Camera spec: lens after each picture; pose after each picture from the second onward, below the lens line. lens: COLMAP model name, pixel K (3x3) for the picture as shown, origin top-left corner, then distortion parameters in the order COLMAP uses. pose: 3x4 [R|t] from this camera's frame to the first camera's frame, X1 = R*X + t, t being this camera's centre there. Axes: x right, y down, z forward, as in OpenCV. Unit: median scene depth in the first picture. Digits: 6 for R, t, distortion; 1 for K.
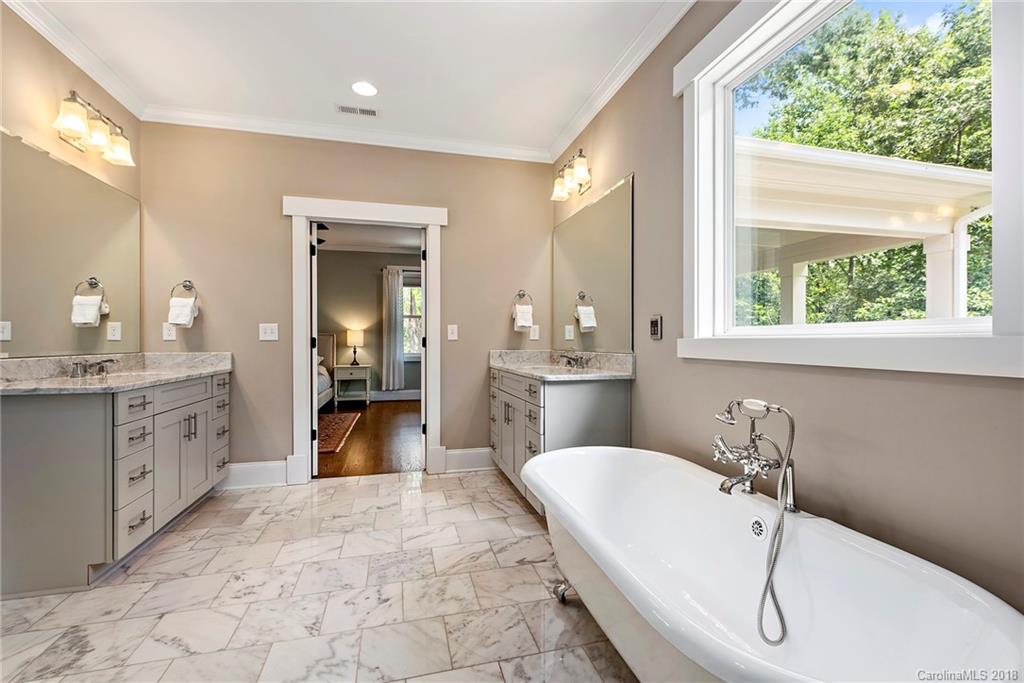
lens RADIAL K [[440.4, 0, 512.0], [0, 440.4, 341.5], [0, 0, 1]] dist [0.000539, 0.000125]
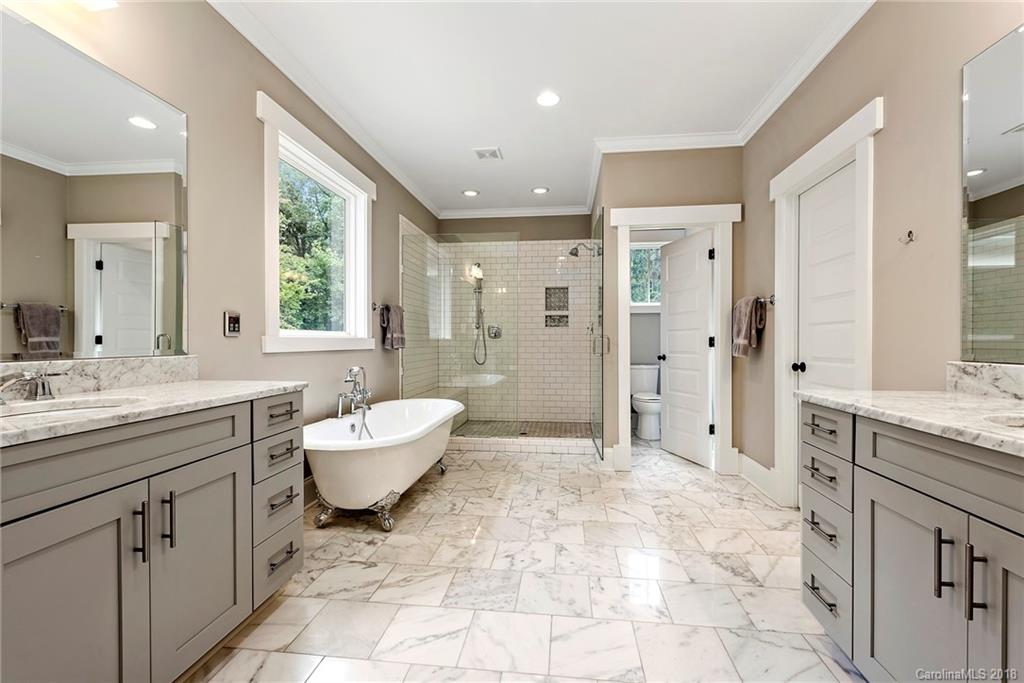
lens RADIAL K [[449.8, 0, 512.0], [0, 449.8, 341.5], [0, 0, 1]] dist [0.000483, 0.000023]
pose [[-0.926545, -0.001544, 0.376181, -0.697407], [-0.000791, 0.999997, 0.002157, 0.002576], [-0.376184, 0.001701, -0.926544, 1.965055]]
